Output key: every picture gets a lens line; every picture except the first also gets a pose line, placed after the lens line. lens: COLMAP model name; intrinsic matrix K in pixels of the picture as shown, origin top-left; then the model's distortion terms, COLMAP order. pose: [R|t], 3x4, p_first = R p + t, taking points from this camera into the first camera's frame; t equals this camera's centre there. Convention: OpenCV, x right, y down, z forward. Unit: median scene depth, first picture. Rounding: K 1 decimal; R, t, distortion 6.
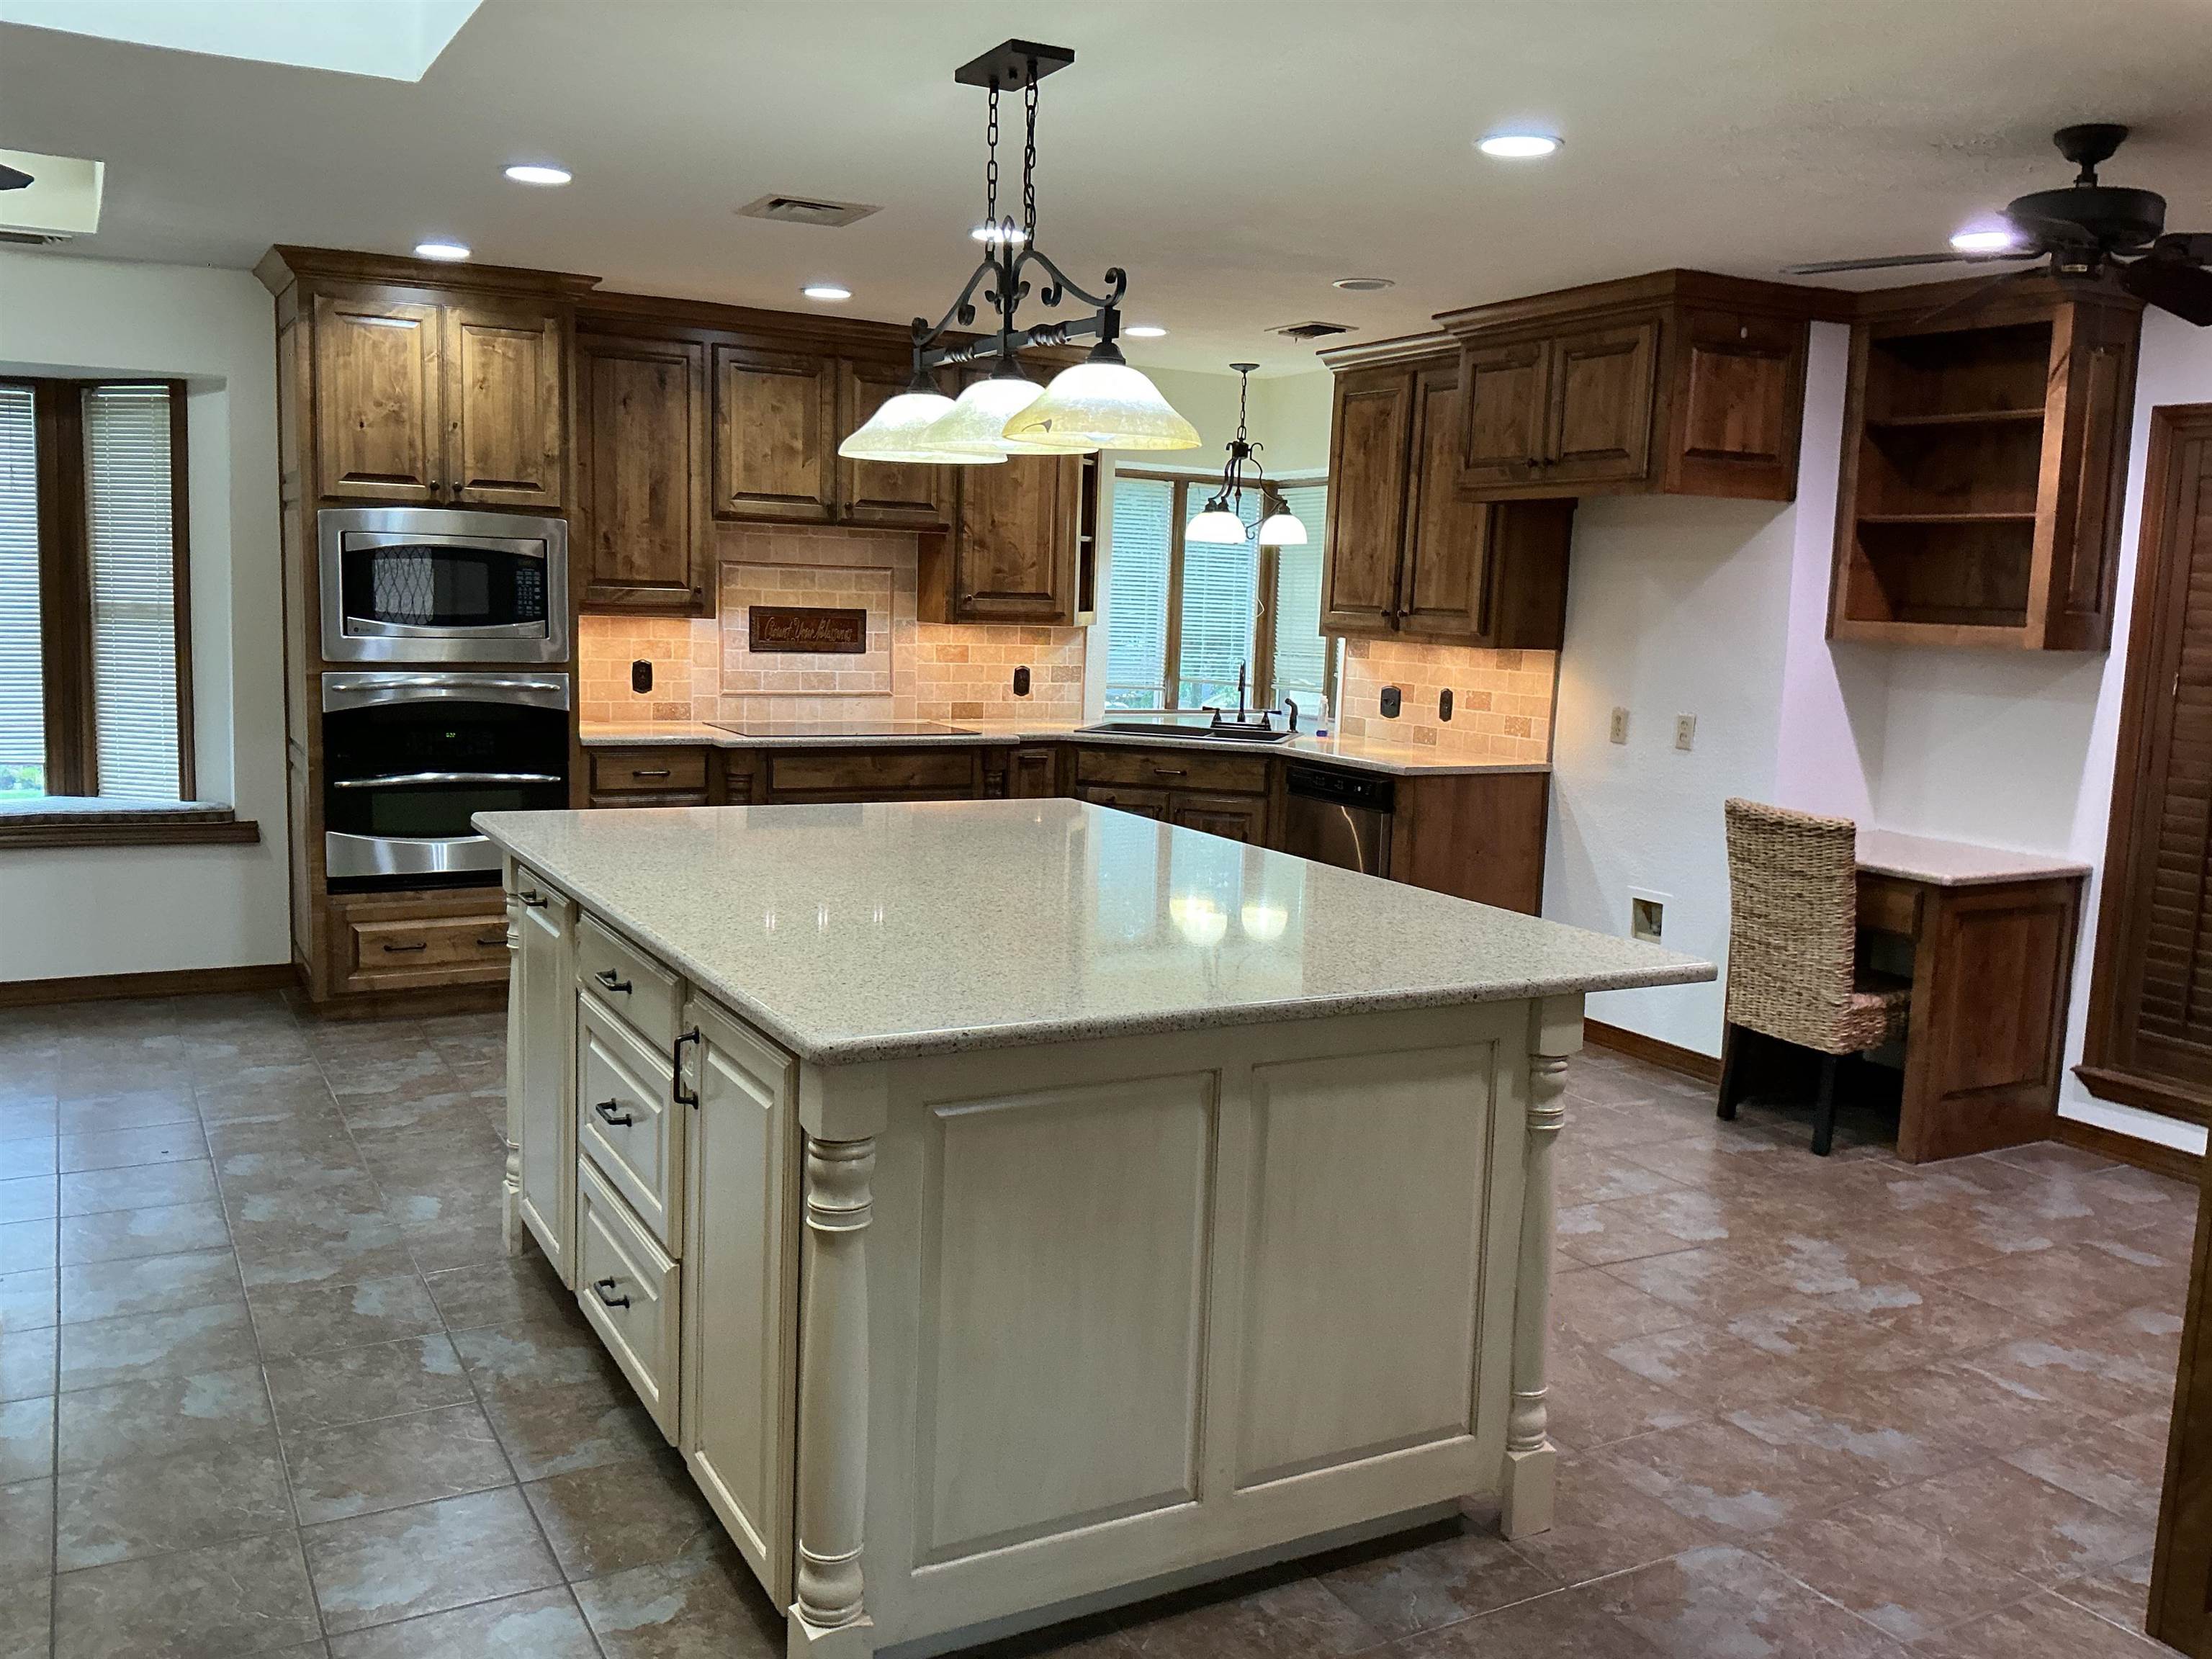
lens RADIAL K [[1838.9, 0, 1106.0], [0, 1838.9, 829.5], [0, 0, 1]] dist [0.143856, -0.316188]
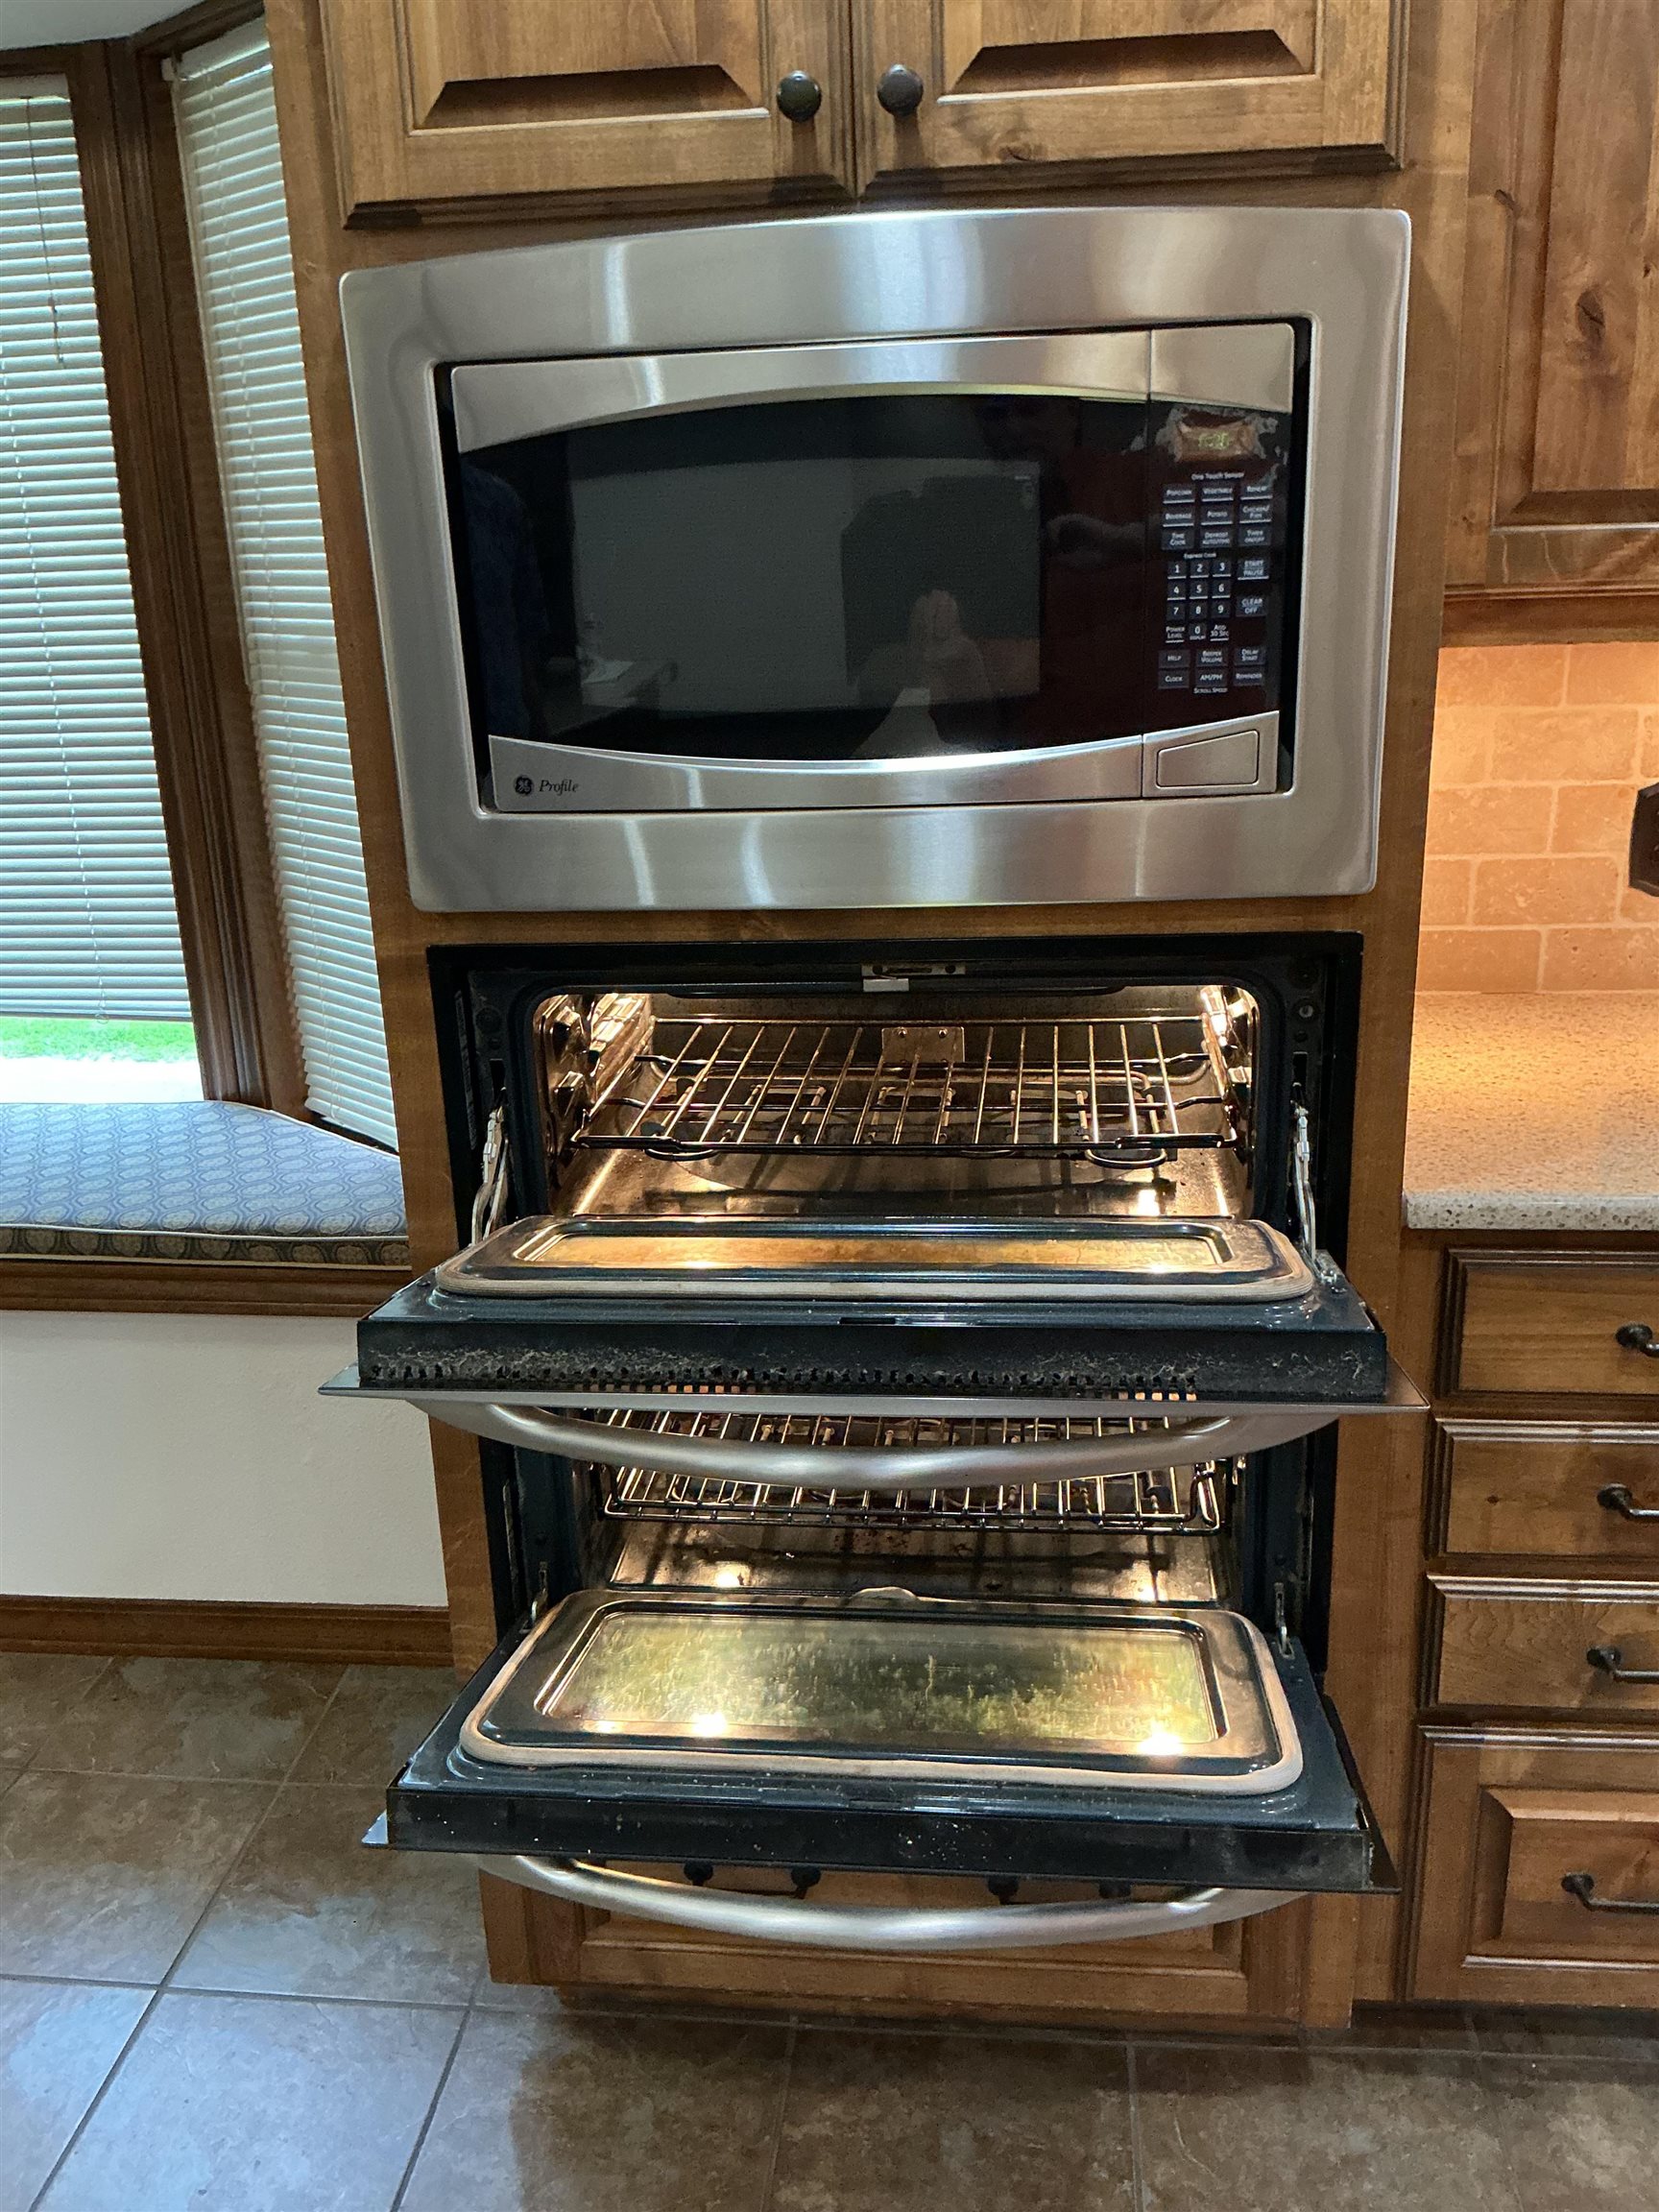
lens RADIAL K [[1848.1, 0, 824.6], [0, 1848.1, 1110.9], [0, 0, 1]] dist [0.109043, -0.232646]
pose [[0.818113, 0.120245, -0.562345, -0.199730], [-0.013890, 0.981741, 0.189716, -0.099304], [0.574890, -0.147398, 0.804845, 0.725913]]
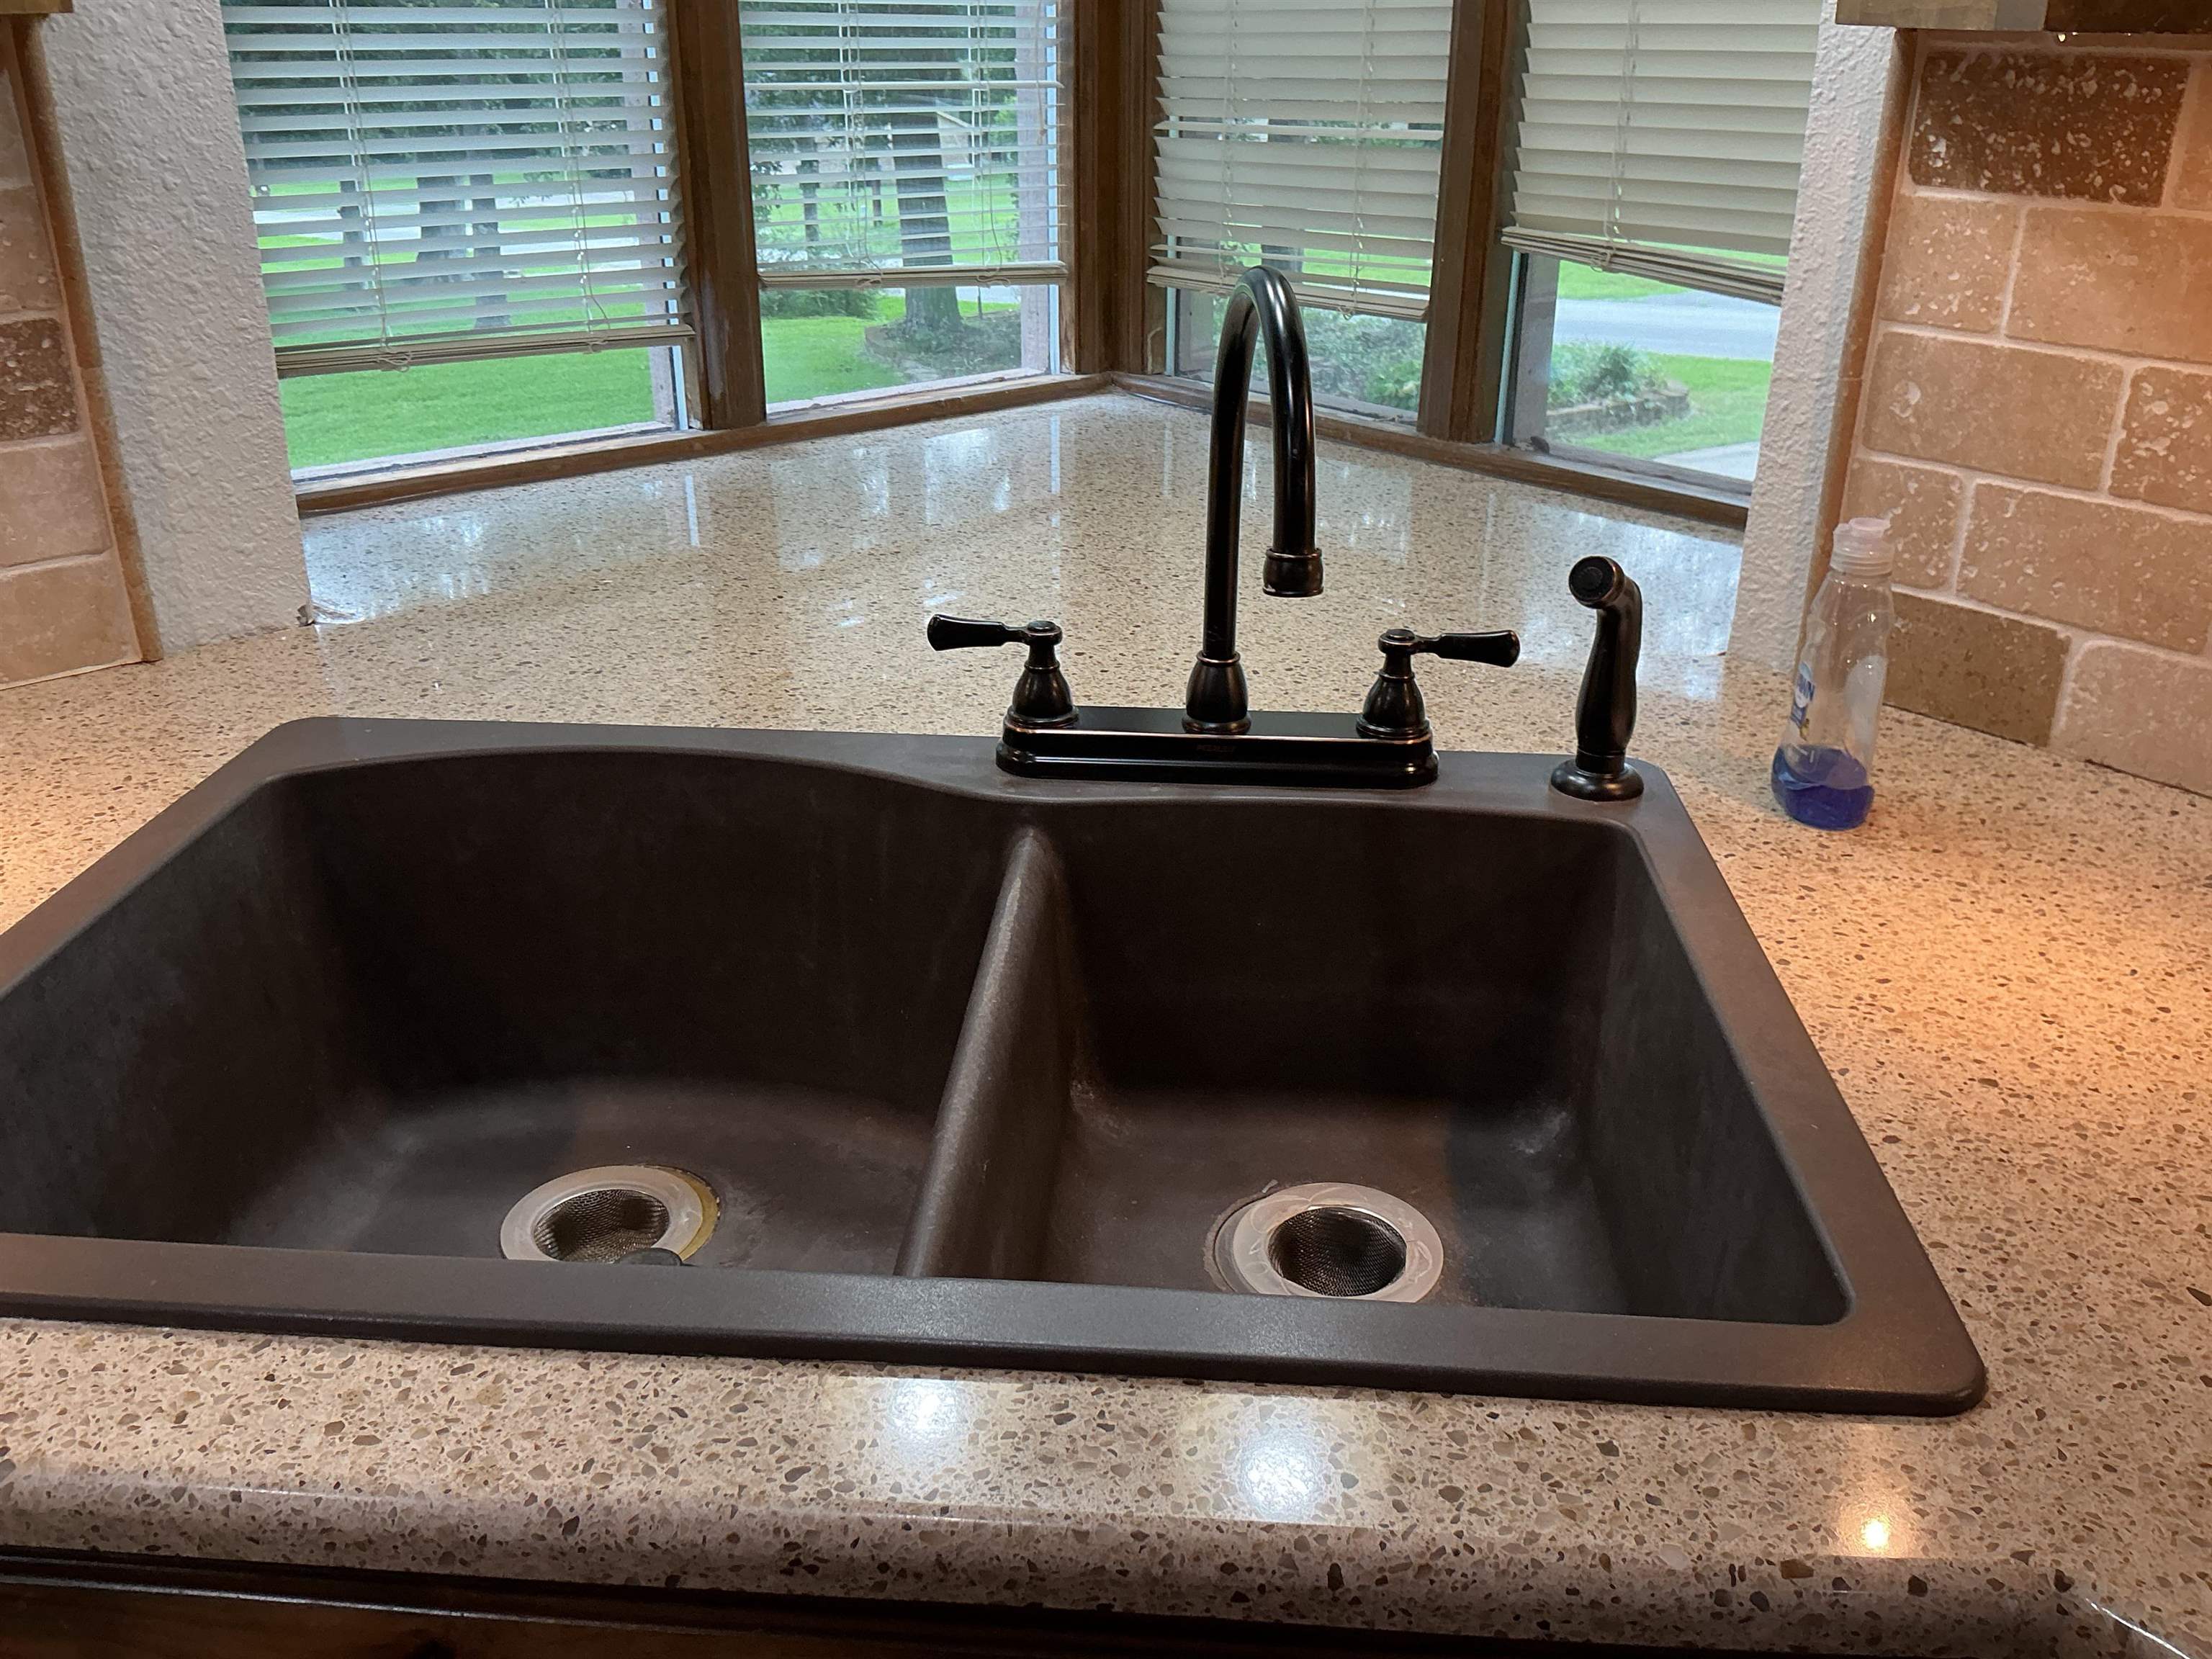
lens RADIAL K [[1838.9, 0, 1106.0], [0, 1838.9, 829.5], [0, 0, 1]] dist [0.143856, -0.316188]
pose [[0.979867, -0.108533, 0.167577, 0.045178], [0.056220, 0.955367, 0.290022, -0.103825], [-0.191575, -0.274762, 0.942234, 0.982176]]
